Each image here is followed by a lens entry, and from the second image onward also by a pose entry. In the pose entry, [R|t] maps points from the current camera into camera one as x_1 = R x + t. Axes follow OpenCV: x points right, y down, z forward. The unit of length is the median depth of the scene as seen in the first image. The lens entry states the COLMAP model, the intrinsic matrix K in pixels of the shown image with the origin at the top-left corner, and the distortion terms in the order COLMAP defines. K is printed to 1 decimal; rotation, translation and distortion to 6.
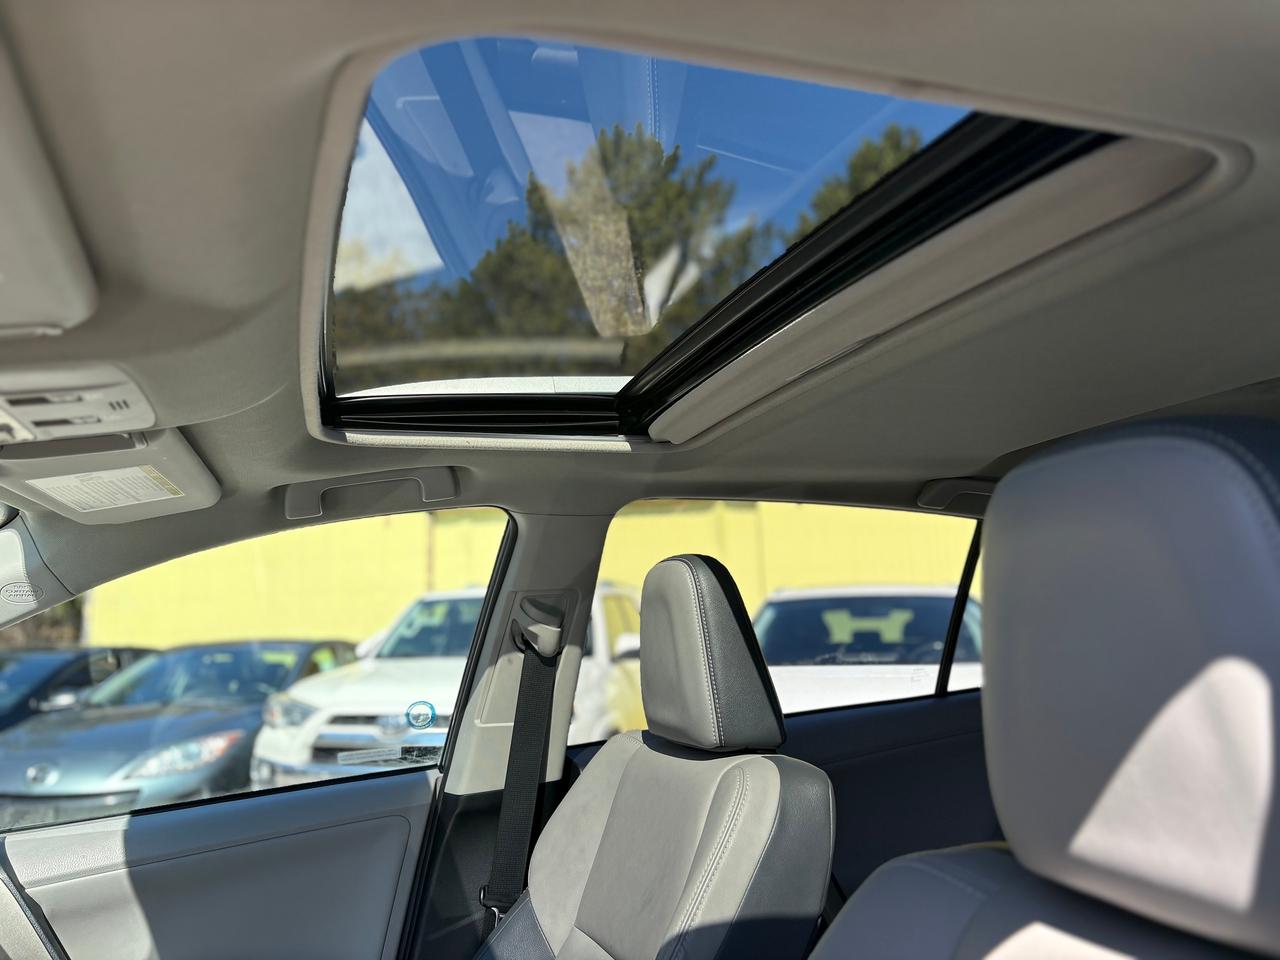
lens RADIAL K [[968.6, 0, 644.1], [0, 968.6, 478.0], [0, 0, 1]] dist [0.011966, 0.003472]
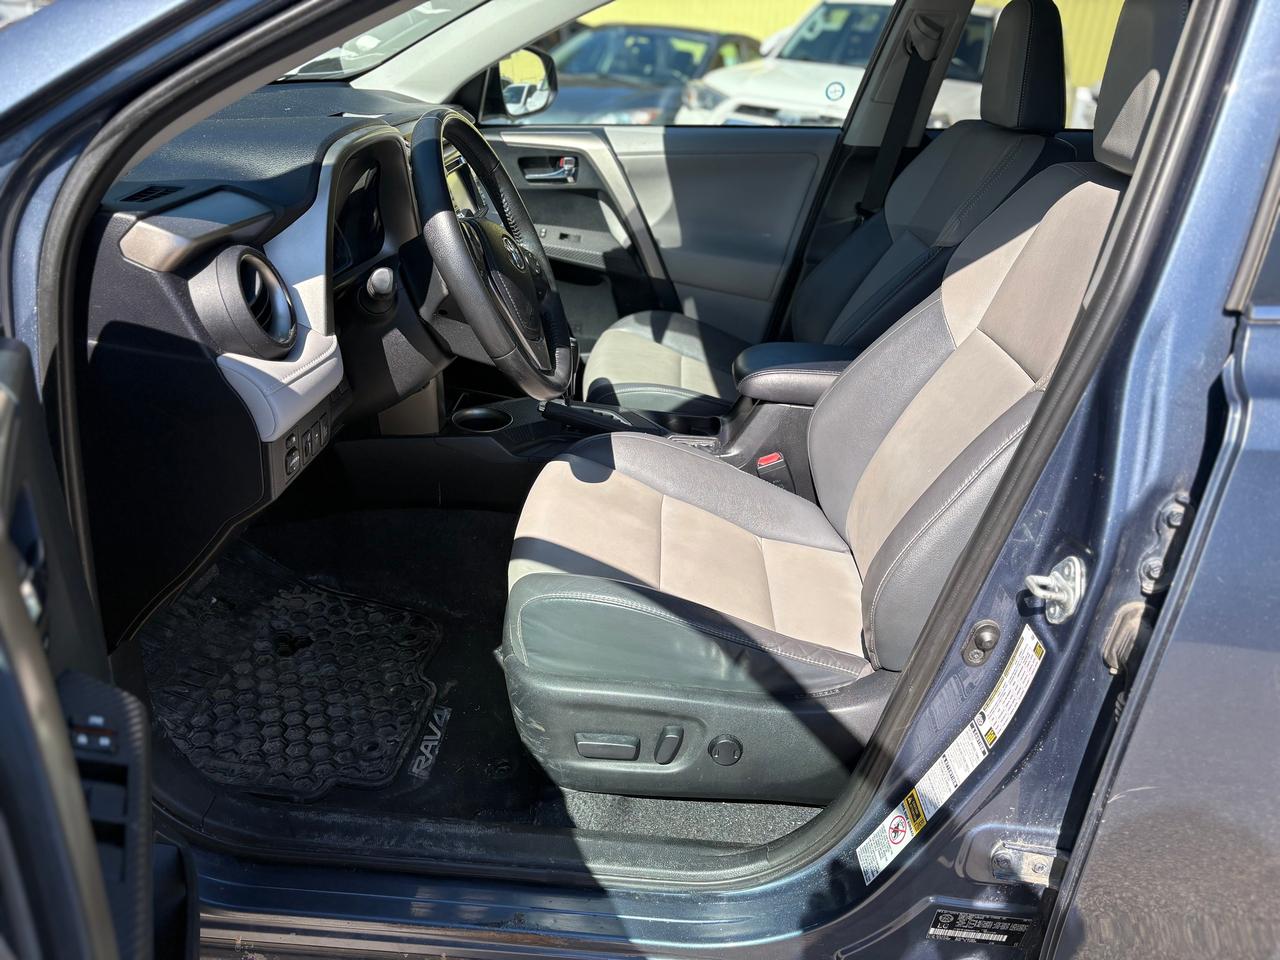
lens RADIAL K [[968.6, 0, 649.7], [0, 968.6, 482.6], [0, 0, 1]] dist [0.011966, 0.003472]
pose [[0.924832, 0.252383, -0.284583, 0.024494], [-0.054422, 0.828264, 0.557690, -0.022336], [0.376462, -0.500282, 0.779740, -0.165930]]
